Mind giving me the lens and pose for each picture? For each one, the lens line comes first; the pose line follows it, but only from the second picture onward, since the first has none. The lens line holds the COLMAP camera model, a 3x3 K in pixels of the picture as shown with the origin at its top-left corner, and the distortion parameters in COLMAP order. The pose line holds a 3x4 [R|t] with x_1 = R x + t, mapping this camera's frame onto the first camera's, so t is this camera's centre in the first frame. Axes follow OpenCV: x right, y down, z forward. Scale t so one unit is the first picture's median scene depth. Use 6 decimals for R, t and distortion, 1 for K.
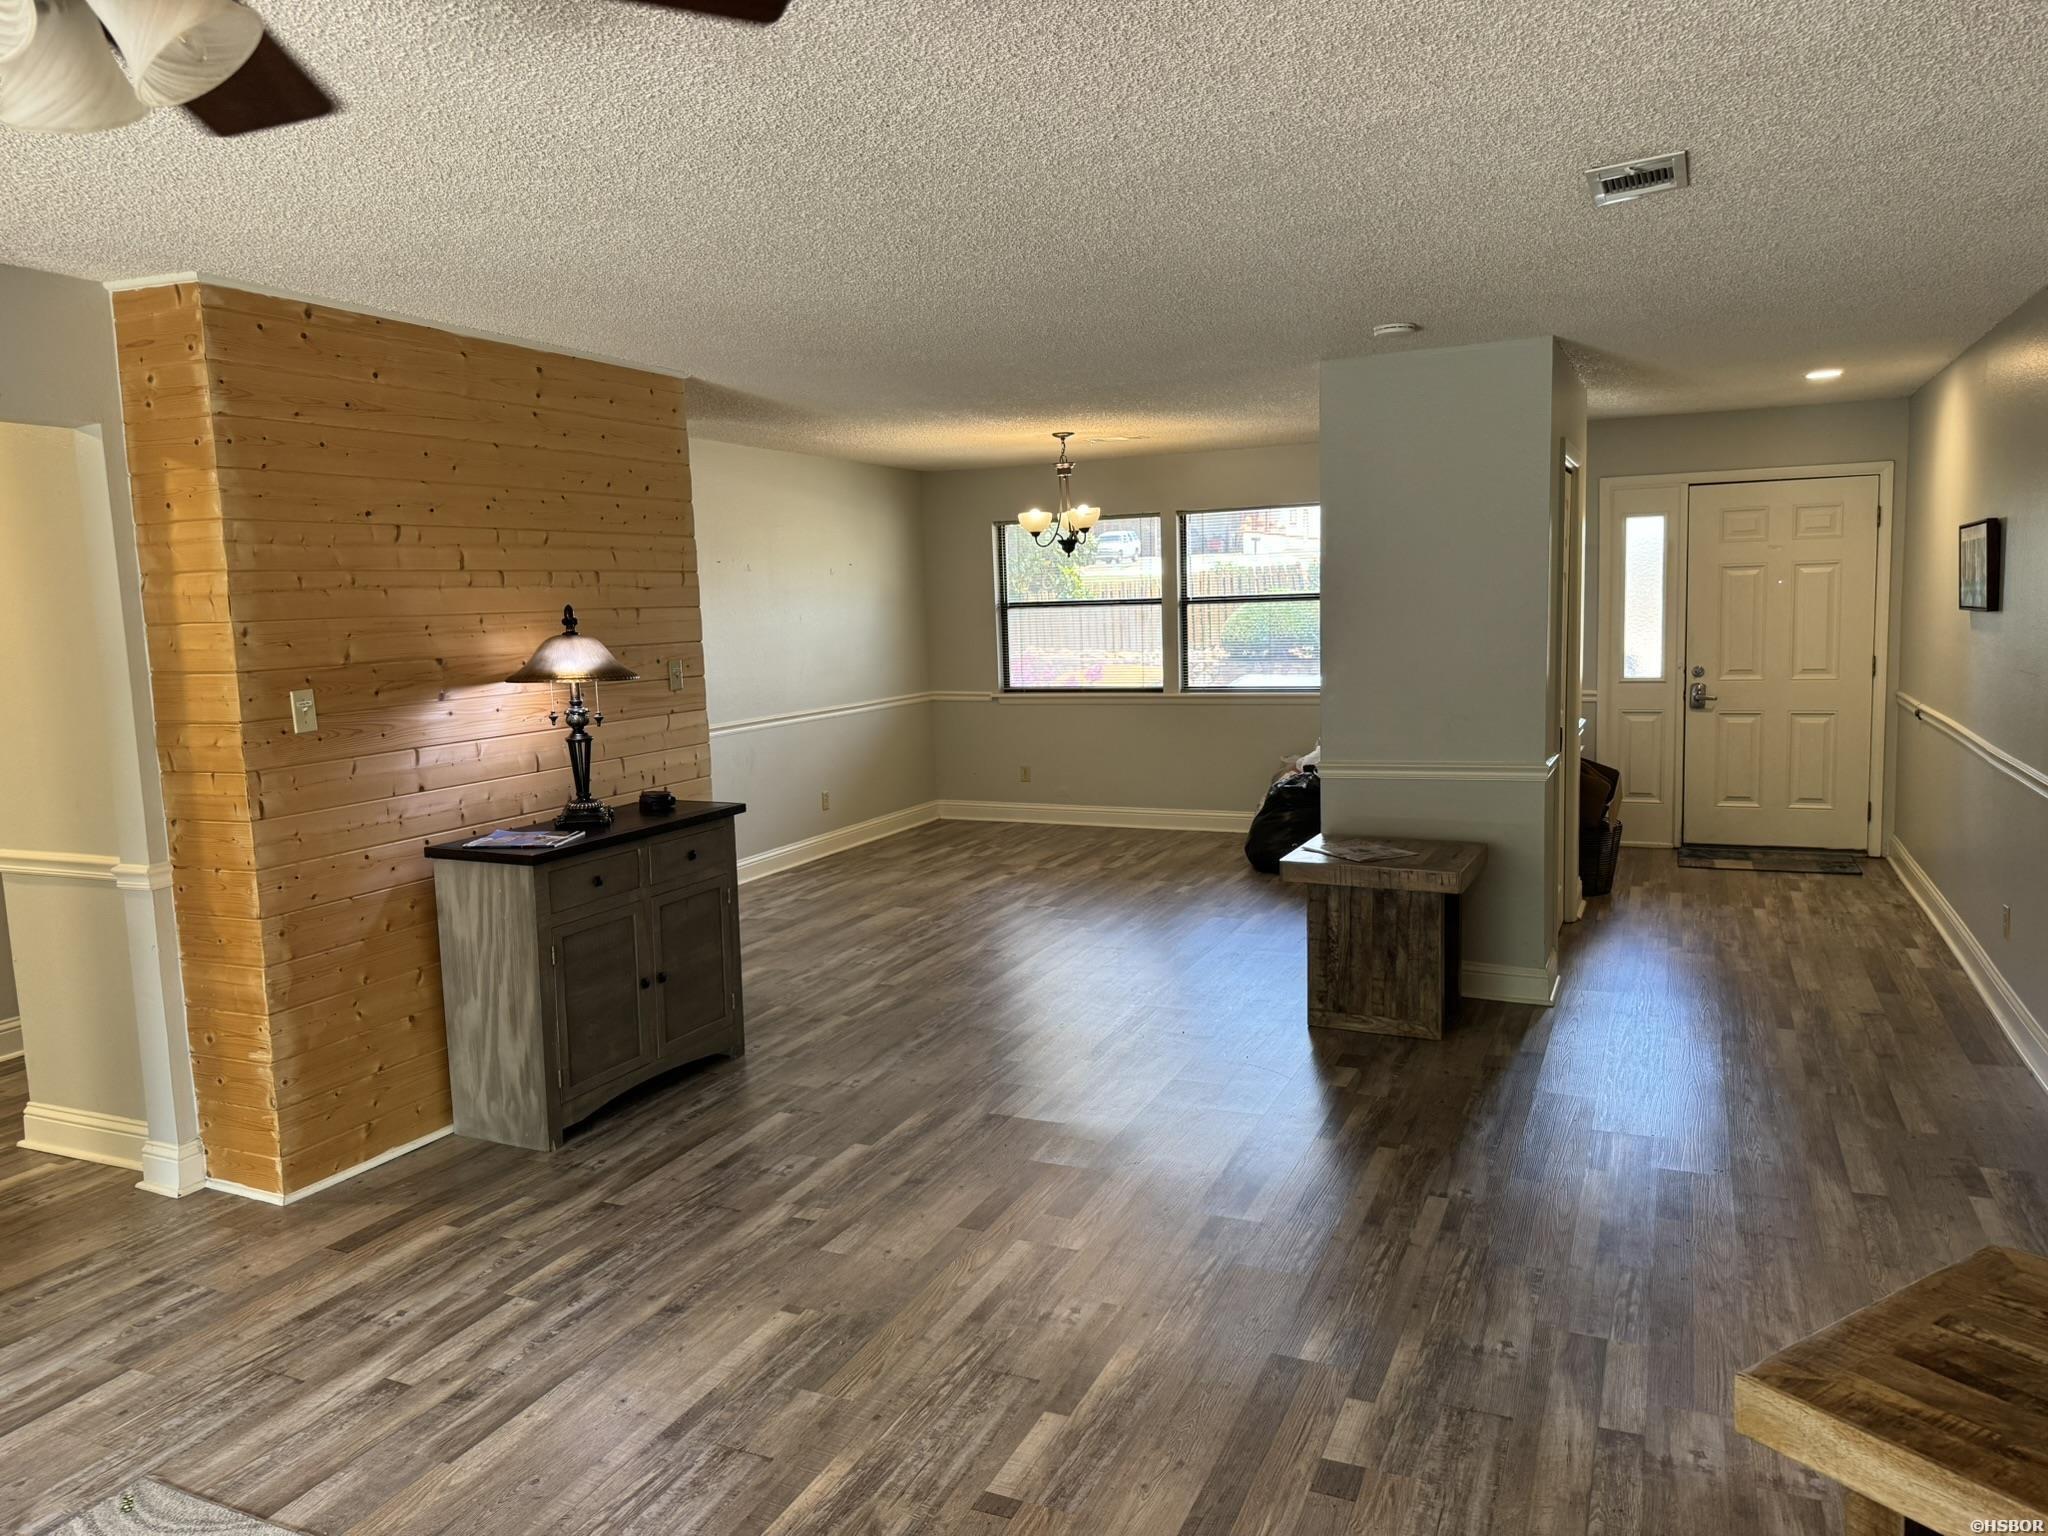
lens RADIAL K [[1448.0, 0, 1020.9], [0, 1448.0, 766.1], [0, 0, 1]] dist [0.027789, -0.035331]
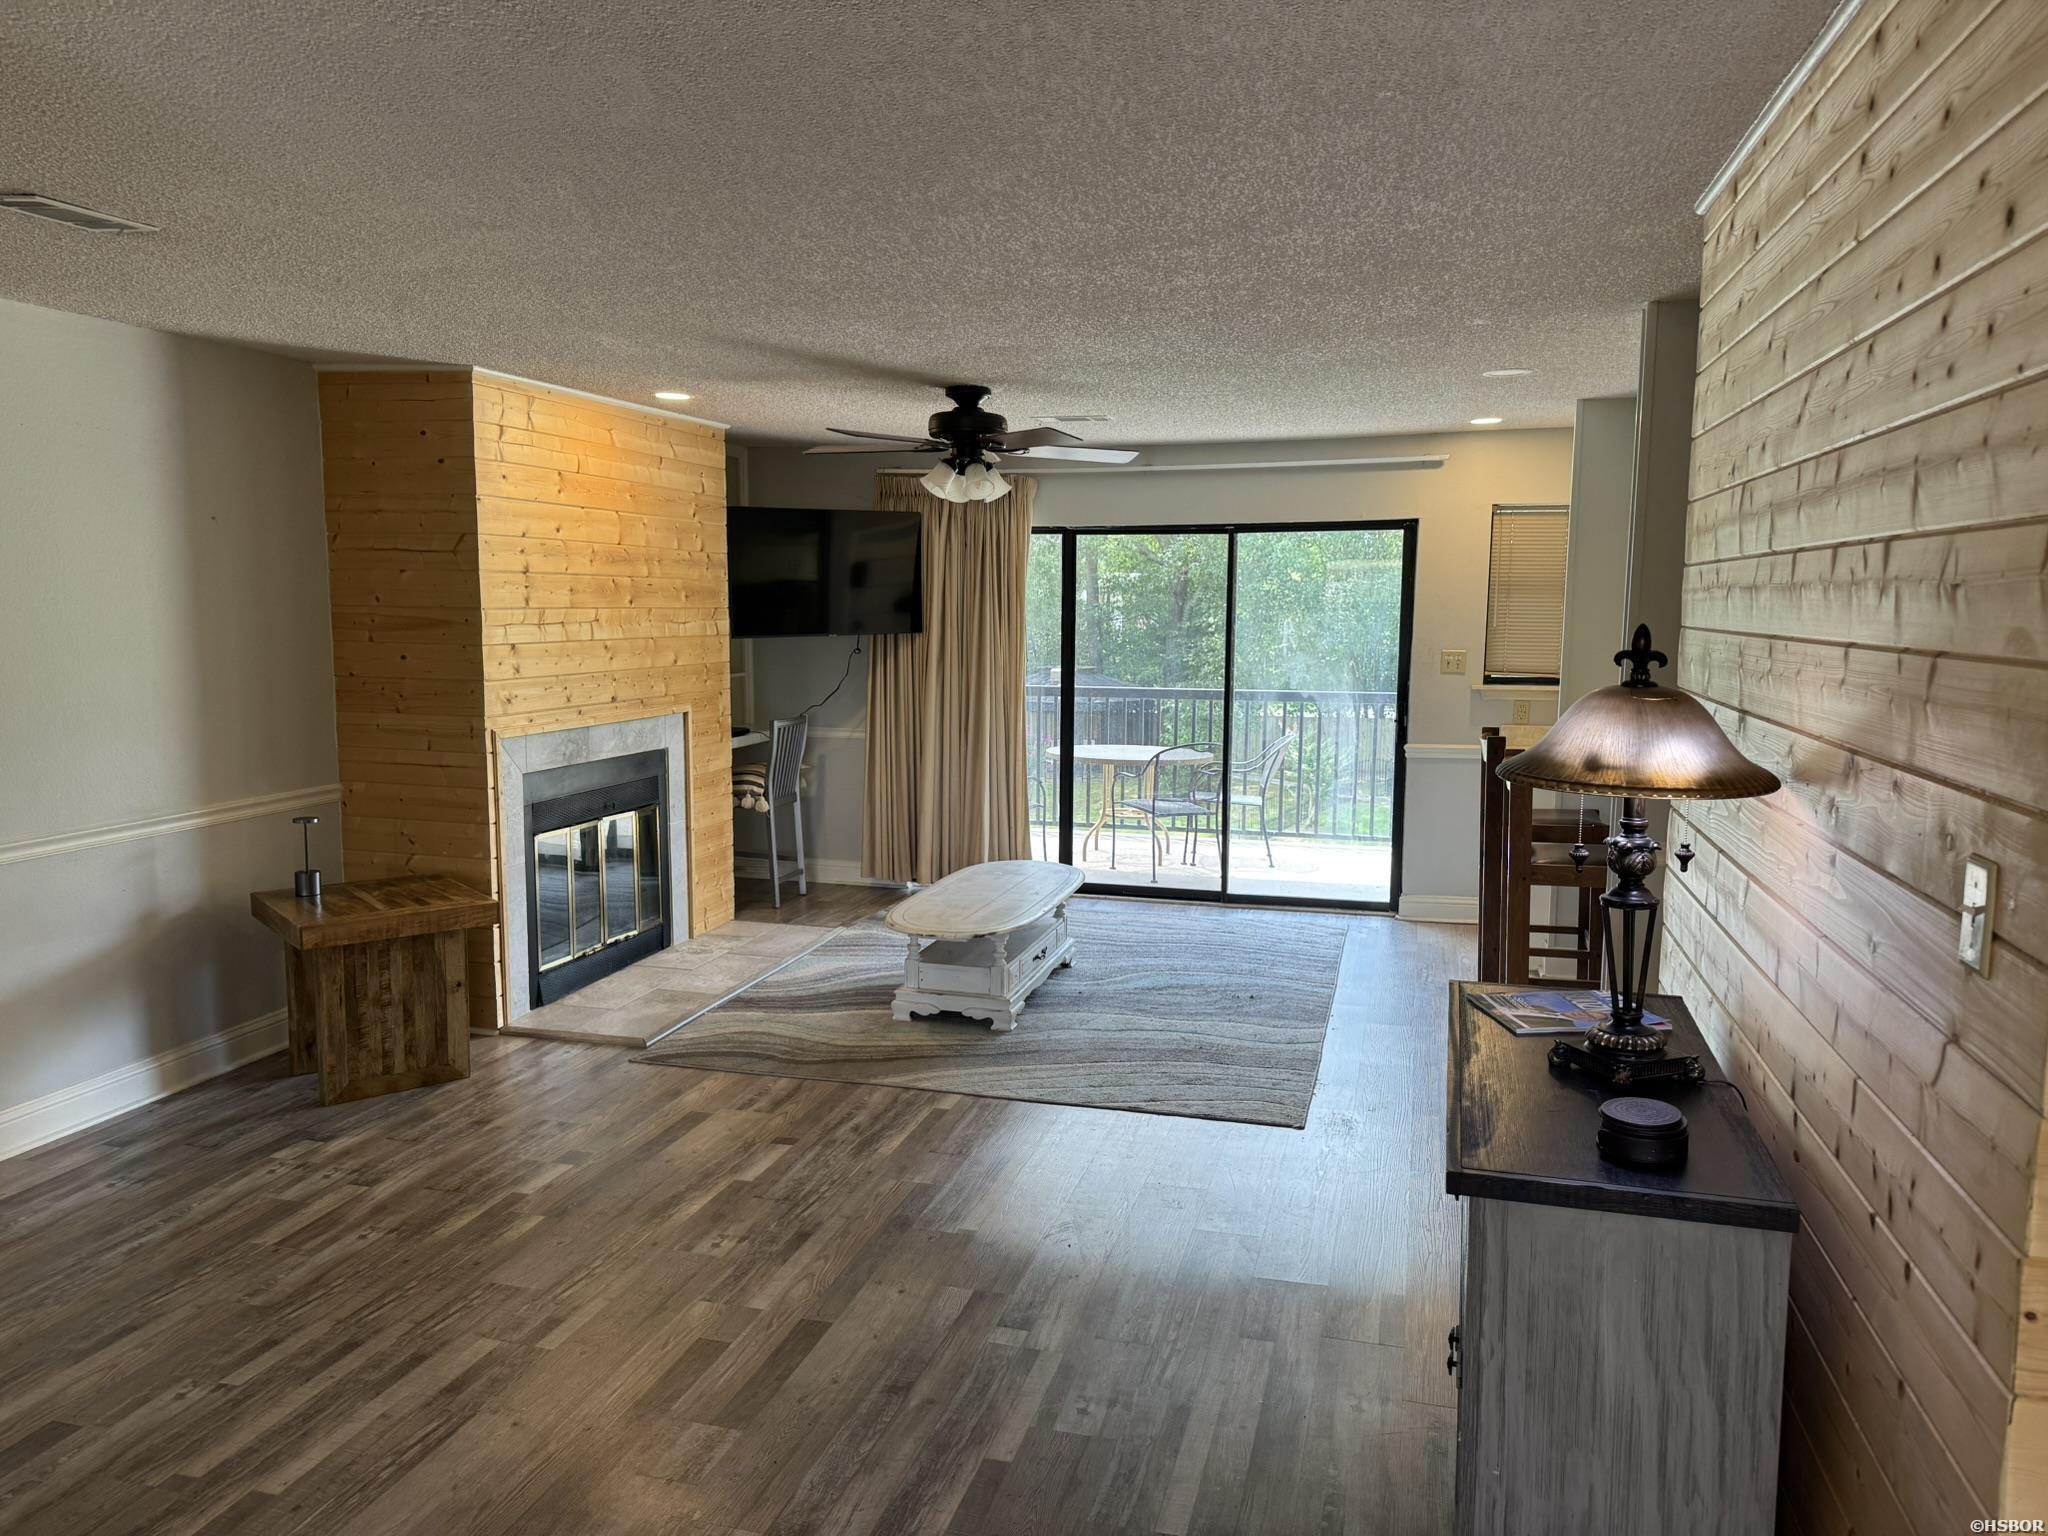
lens RADIAL K [[1419.0, 0, 971.7], [0, 1419.0, 761.8], [0, 0, 1]] dist [0.187772, -0.337853]
pose [[-0.992601, 0.039094, -0.114956, -0.037760], [0.011237, 0.972264, 0.233617, -0.212569], [0.120900, 0.230596, -0.965509, 1.695668]]
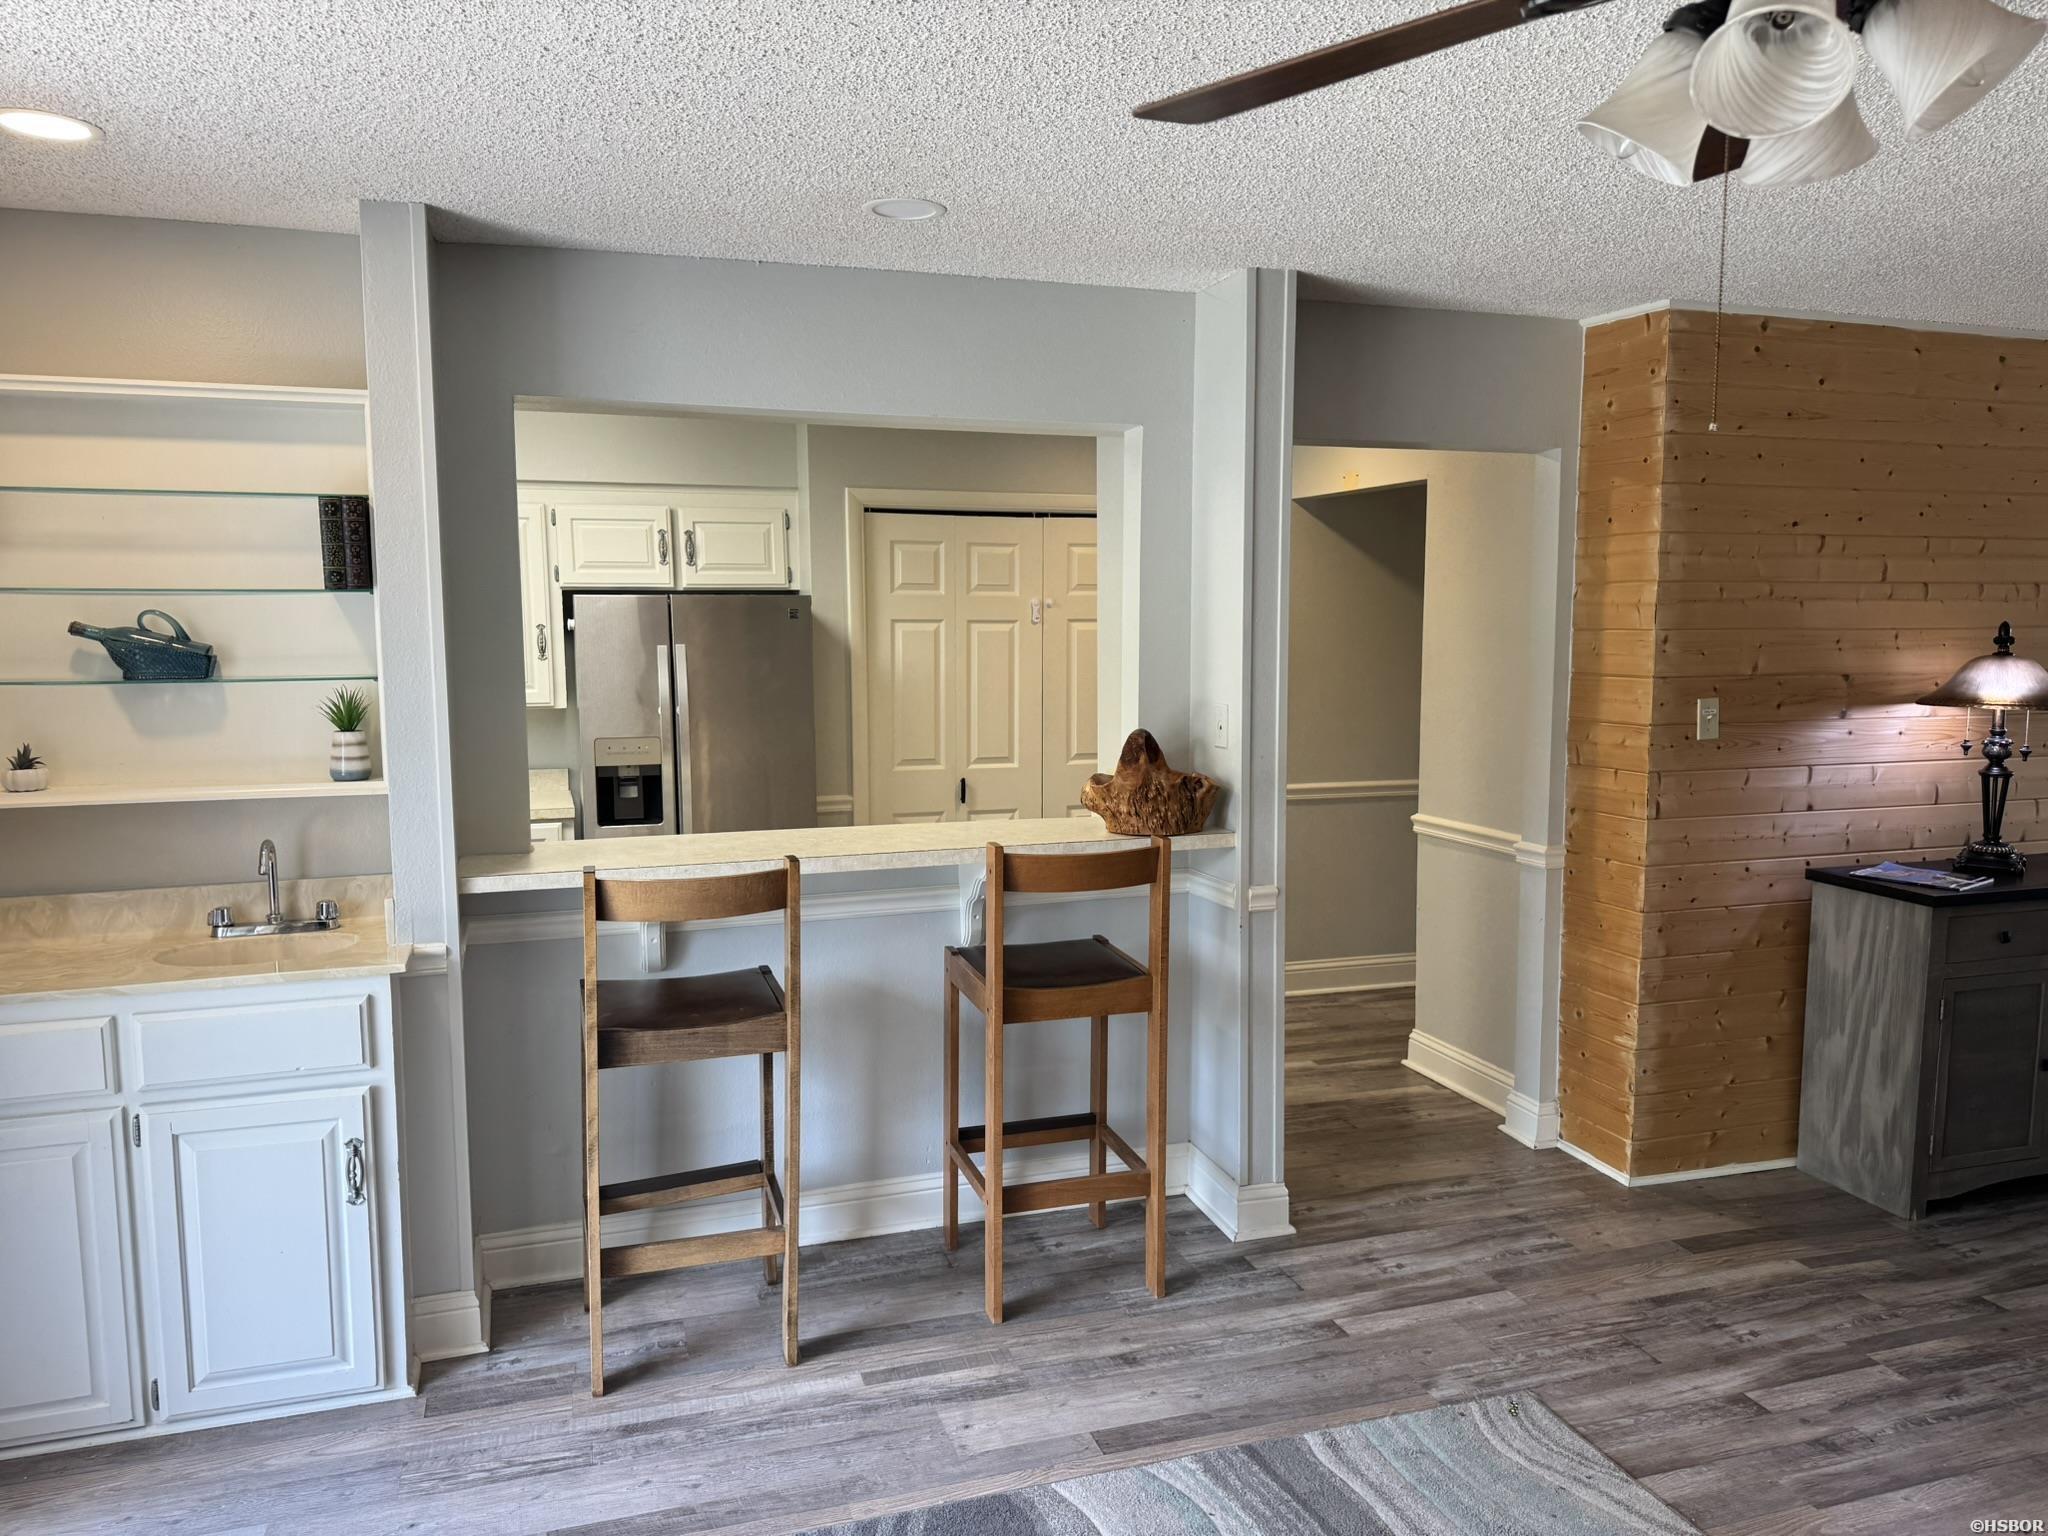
lens RADIAL K [[1447.7, 0, 1009.8], [0, 1447.7, 772.9], [0, 0, 1]] dist [0.004353, -0.009981]
pose [[0.666856, 0.107030, -0.737461, -0.066626], [-0.107034, 0.993127, 0.047349, 0.004333], [0.737460, 0.047358, 0.673728, -0.045515]]
